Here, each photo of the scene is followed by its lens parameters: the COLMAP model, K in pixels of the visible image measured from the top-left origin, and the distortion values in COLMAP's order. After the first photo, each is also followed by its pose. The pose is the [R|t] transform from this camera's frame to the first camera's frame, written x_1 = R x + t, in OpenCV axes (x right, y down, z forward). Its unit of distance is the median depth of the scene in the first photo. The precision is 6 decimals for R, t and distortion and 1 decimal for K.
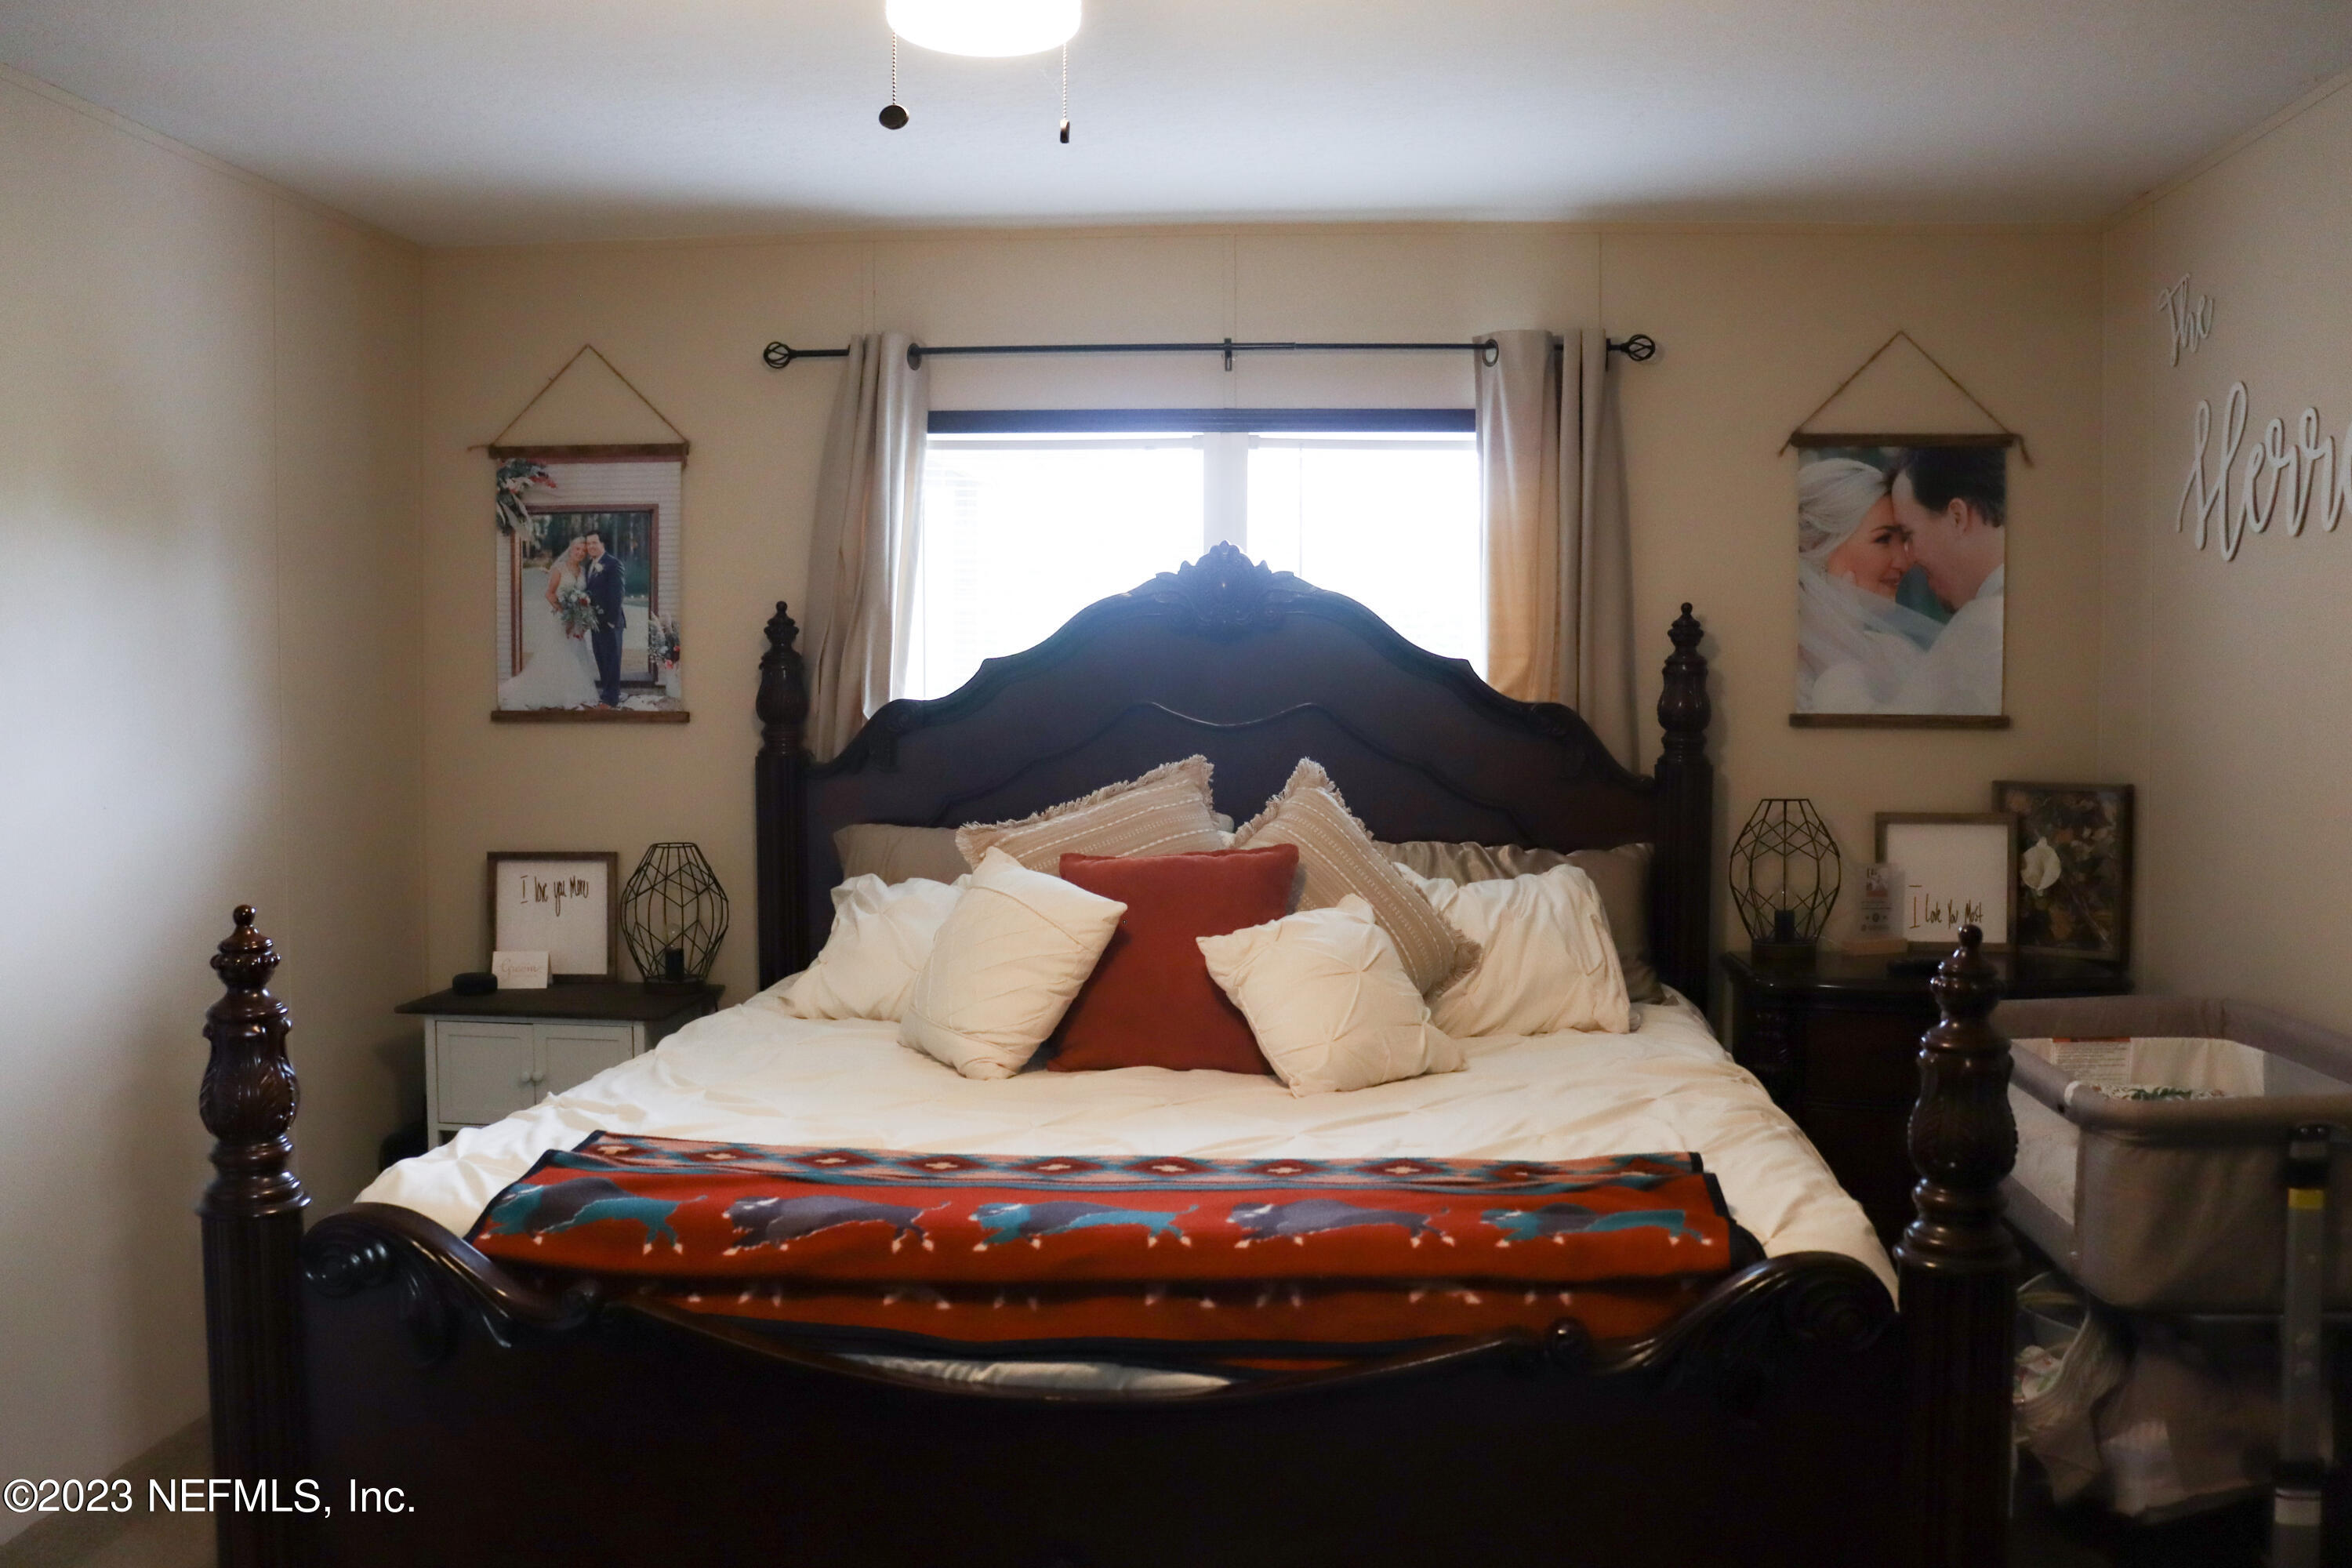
lens RADIAL K [[1944.4, 0, 1218.8], [0, 1944.4, 786.2], [0, 0, 1]] dist [-0.187951, 0.172139]
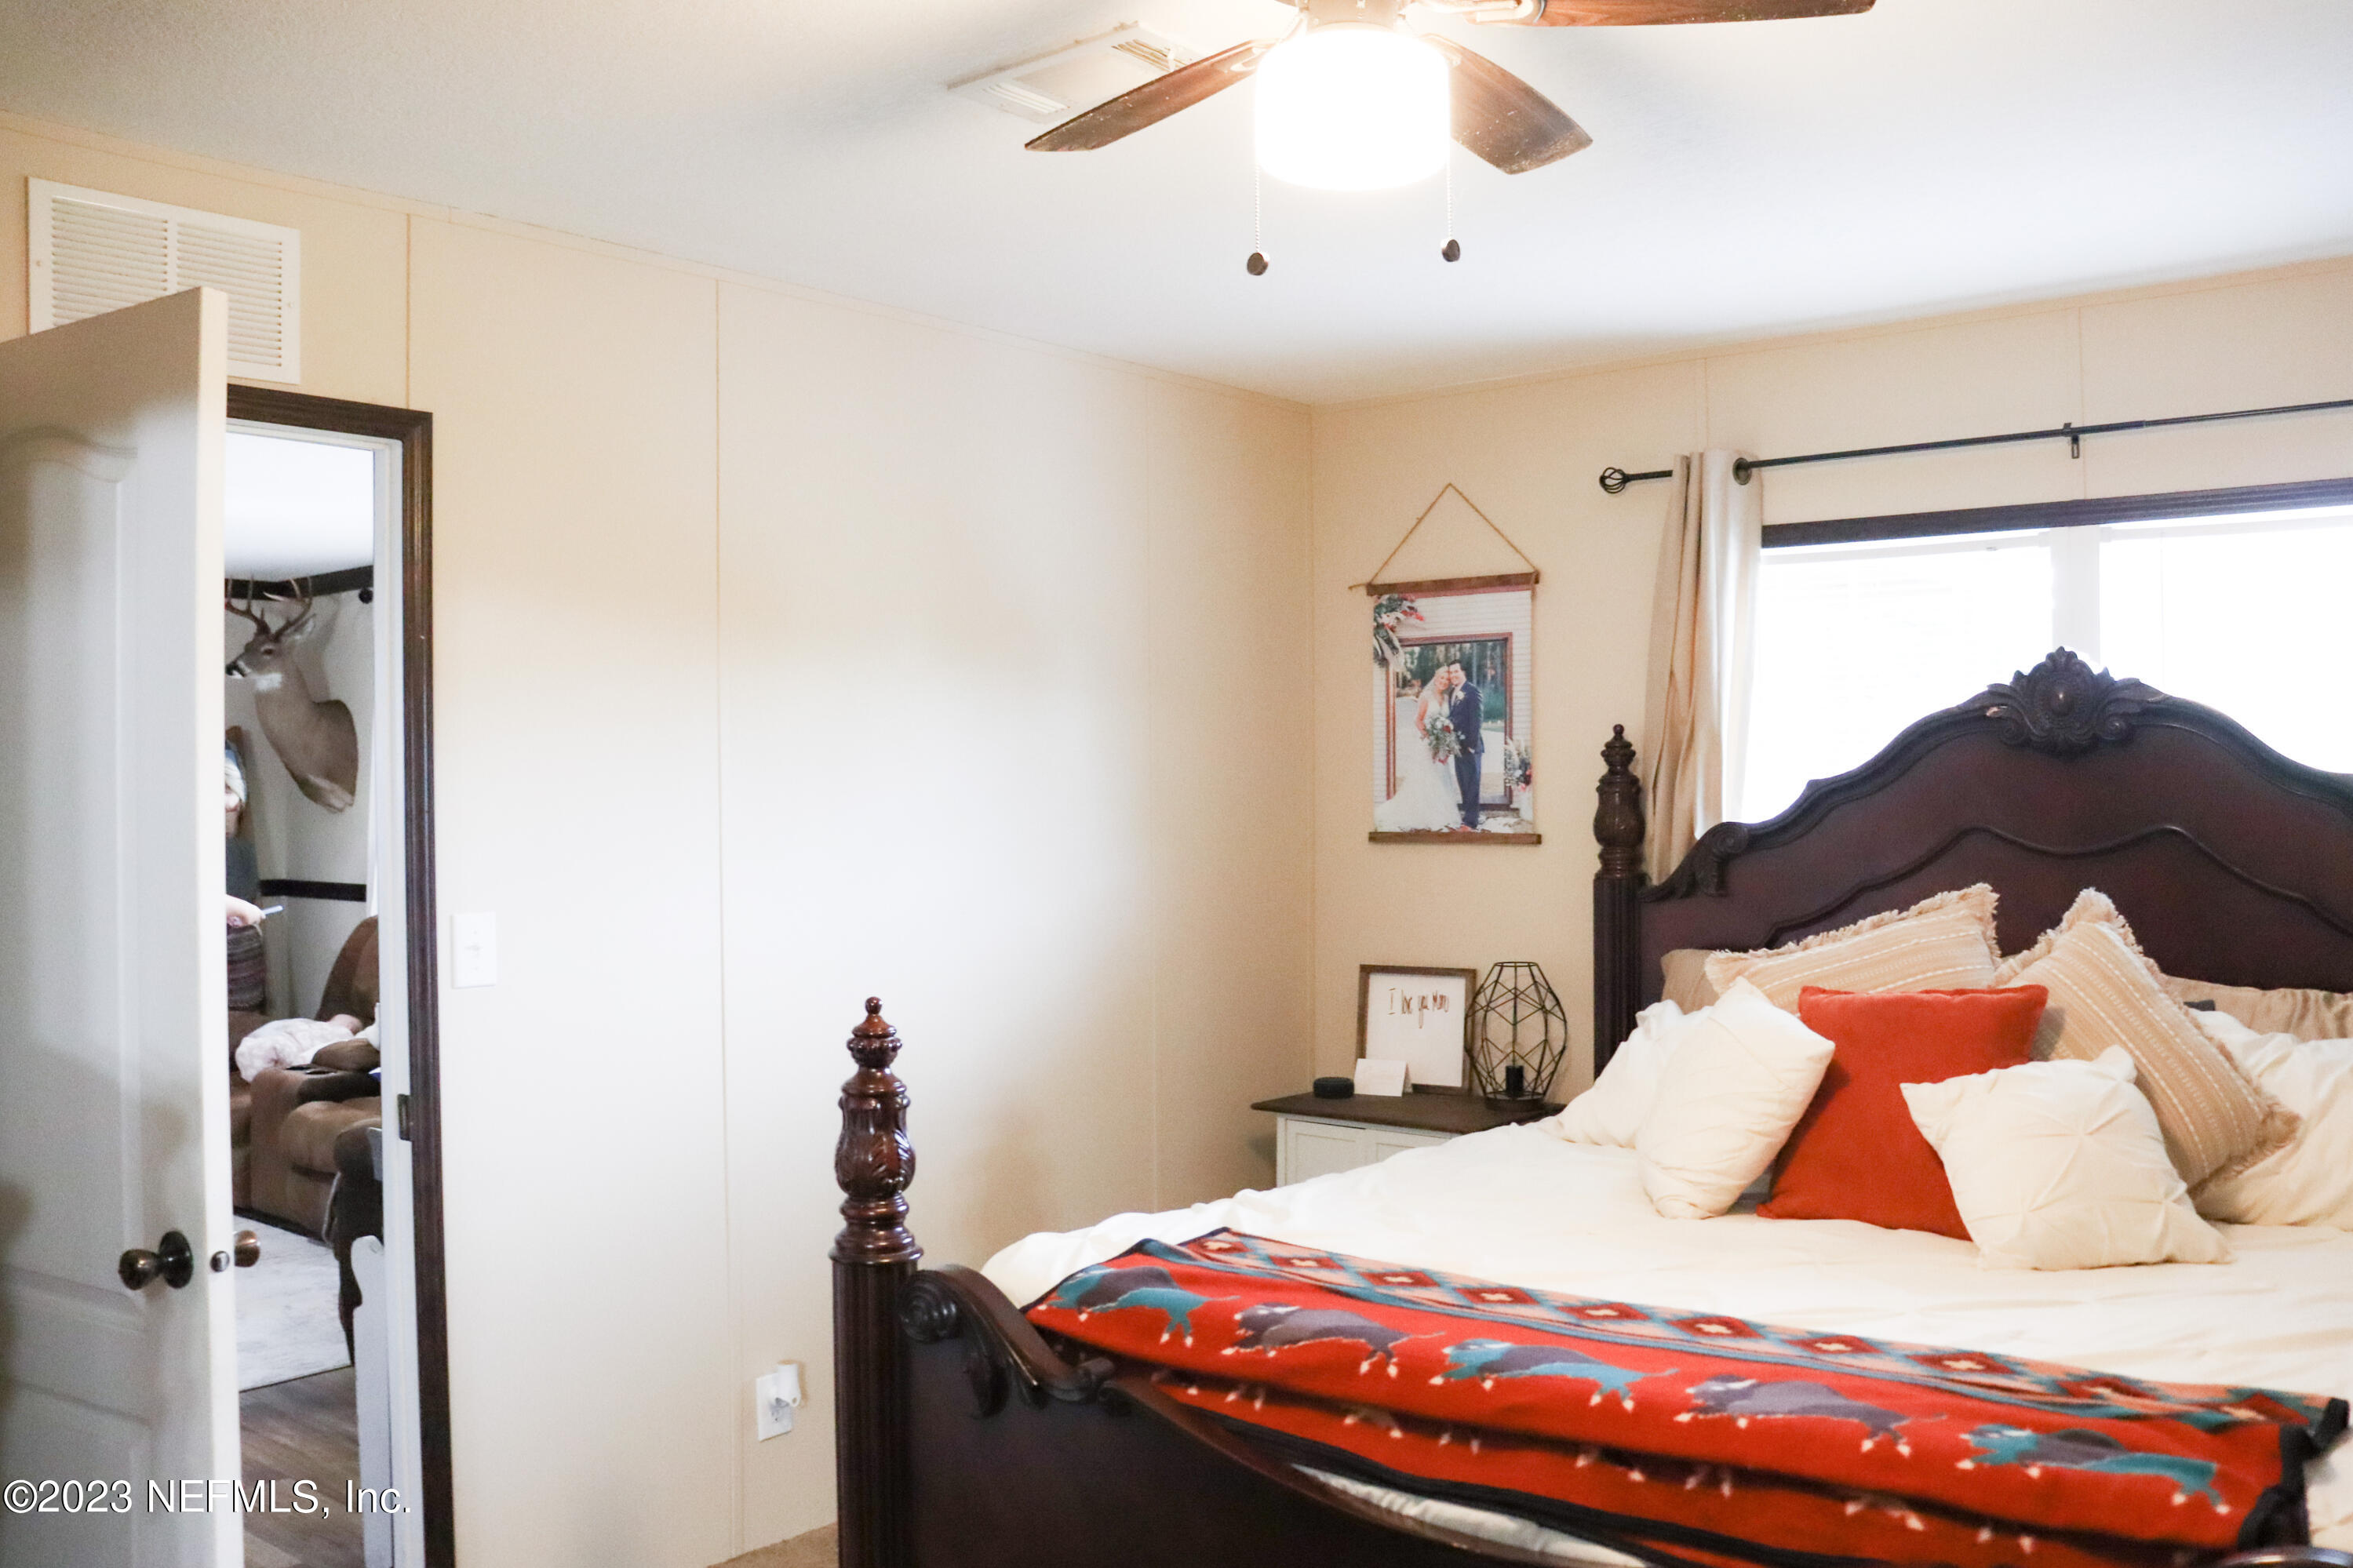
lens RADIAL K [[1945.0, 0, 1219.3], [0, 1945.0, 786.2], [0, 0, 1]] dist [-0.187951, 0.172139]
pose [[0.824364, -0.010983, -0.565954, 0.211075], [-0.024419, 0.998191, -0.054940, -0.004496], [0.565533, 0.059110, 0.822604, 0.070996]]
